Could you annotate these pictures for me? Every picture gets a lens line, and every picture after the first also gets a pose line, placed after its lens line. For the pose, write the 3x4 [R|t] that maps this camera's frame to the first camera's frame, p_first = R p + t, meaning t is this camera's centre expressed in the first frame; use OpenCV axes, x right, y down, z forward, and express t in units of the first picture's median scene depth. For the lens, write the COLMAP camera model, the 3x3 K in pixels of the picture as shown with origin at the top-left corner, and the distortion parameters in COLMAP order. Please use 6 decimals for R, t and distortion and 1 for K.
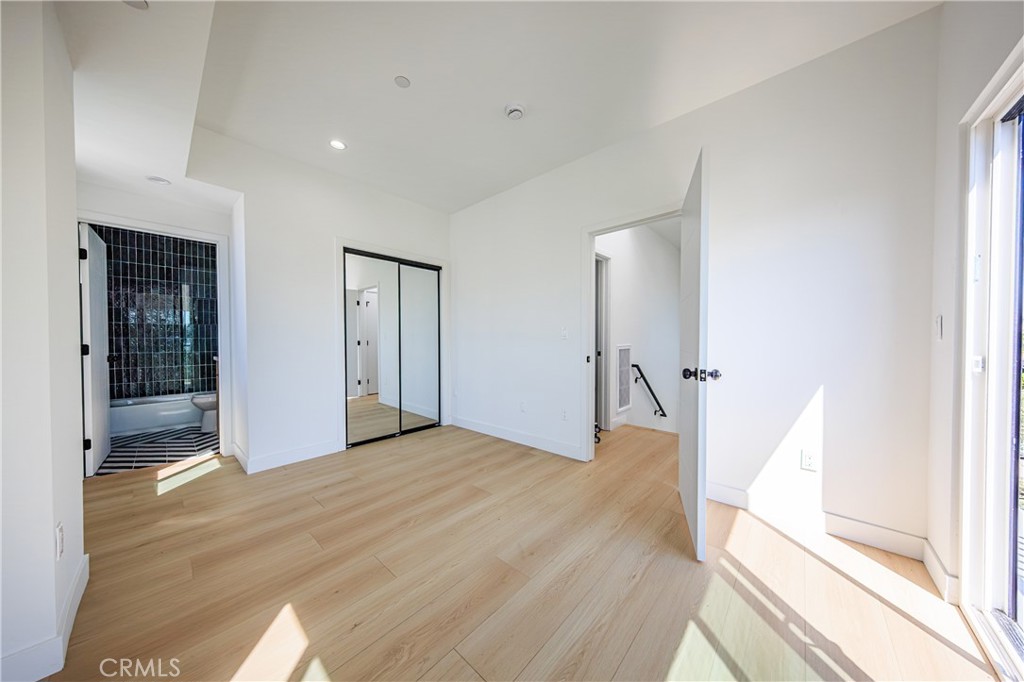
lens RADIAL K [[321.0, 0, 514.8], [0, 321.0, 345.1], [0, 0, 1]] dist [0.012581, -0.001361]
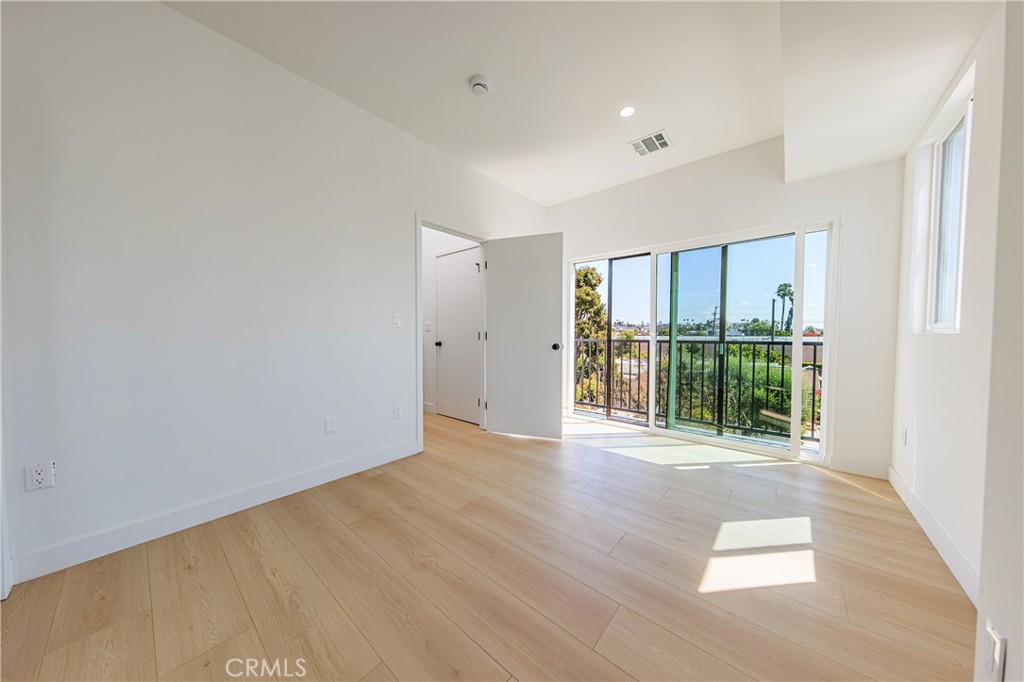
lens RADIAL K [[321.0, 0, 514.8], [0, 321.0, 345.1], [0, 0, 1]] dist [0.012581, -0.001361]
pose [[-0.029434, -0.031650, 0.999066, -0.853457], [0.013857, 0.999390, 0.032069, 0.009177], [-0.999471, 0.014788, -0.028978, 0.822957]]
